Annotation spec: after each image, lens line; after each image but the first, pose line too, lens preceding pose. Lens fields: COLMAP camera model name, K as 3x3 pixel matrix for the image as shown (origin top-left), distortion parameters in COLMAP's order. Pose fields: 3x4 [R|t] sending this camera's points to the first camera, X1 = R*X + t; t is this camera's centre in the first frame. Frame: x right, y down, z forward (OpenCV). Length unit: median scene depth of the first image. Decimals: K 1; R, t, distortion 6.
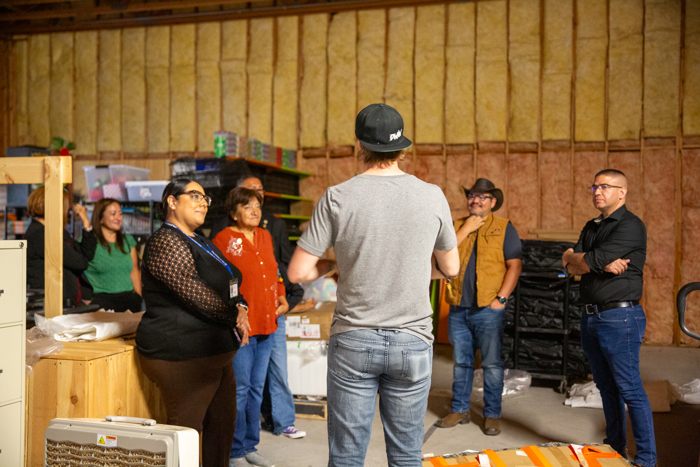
lens RADIAL K [[792.7, 0, 320.4], [0, 792.7, 245.1], [0, 0, 1]] dist [0.082302, 0.000000]
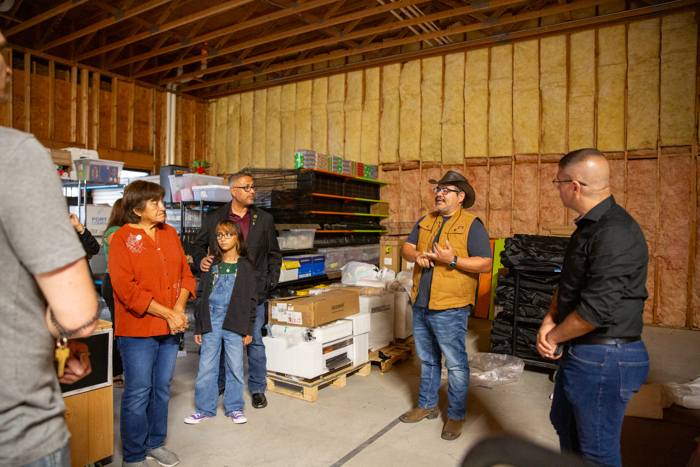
lens RADIAL K [[479.7, 0, 332.4], [0, 479.7, 237.0], [0, 0, 1]] dist [-0.078448, 0.066526]
pose [[0.966110, 0.012772, -0.257813, 0.118931], [-0.010936, 0.999904, 0.008555, -0.004962], [0.257898, -0.005446, 0.966157, 0.222061]]
